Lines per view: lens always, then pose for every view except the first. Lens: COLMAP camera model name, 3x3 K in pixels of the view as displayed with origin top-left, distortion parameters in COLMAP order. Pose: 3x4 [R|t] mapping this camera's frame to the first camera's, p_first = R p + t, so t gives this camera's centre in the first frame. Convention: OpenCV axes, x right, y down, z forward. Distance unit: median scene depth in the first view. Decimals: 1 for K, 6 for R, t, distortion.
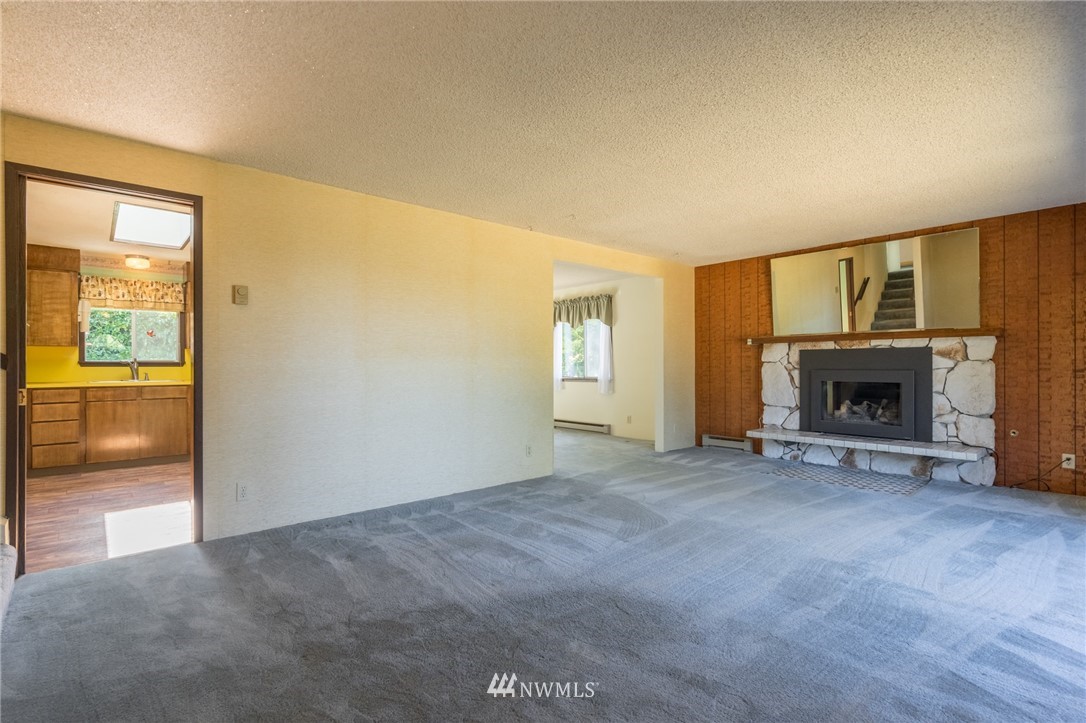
lens RADIAL K [[506.4, 0, 529.8], [0, 506.4, 365.2], [0, 0, 1]] dist [0.000001, -0.000531]
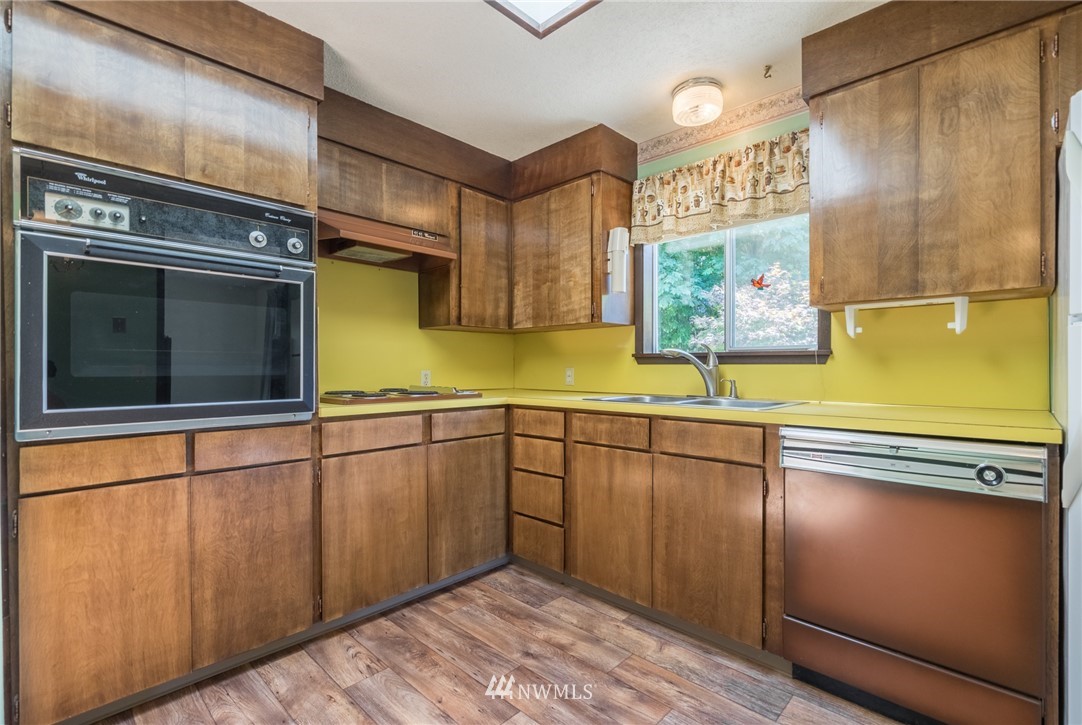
lens RADIAL K [[494.7, 0, 540.1], [0, 494.7, 367.1], [0, 0, 1]] dist [0.000128, -0.000011]
pose [[0.083887, 0.004879, -0.996463, -0.395239], [0.002927, 0.999982, 0.005142, 0.002847], [0.996471, -0.003348, 0.083871, 0.848359]]
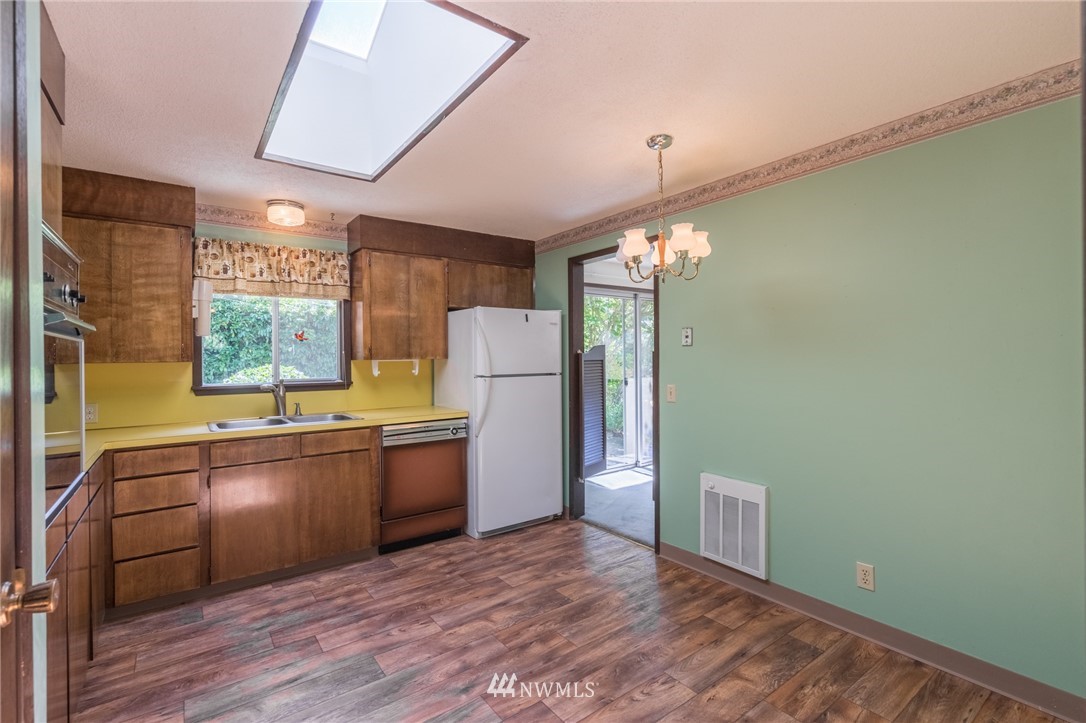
lens RADIAL K [[493.1, 0, 542.7], [0, 493.1, 356.4], [0, 0, 1]] dist [0.000467, 0.000636]
pose [[0.996597, -0.006546, -0.082172, -0.440297], [0.006604, 0.999978, 0.000435, -0.039298], [0.082167, -0.000976, 0.996618, 0.465325]]
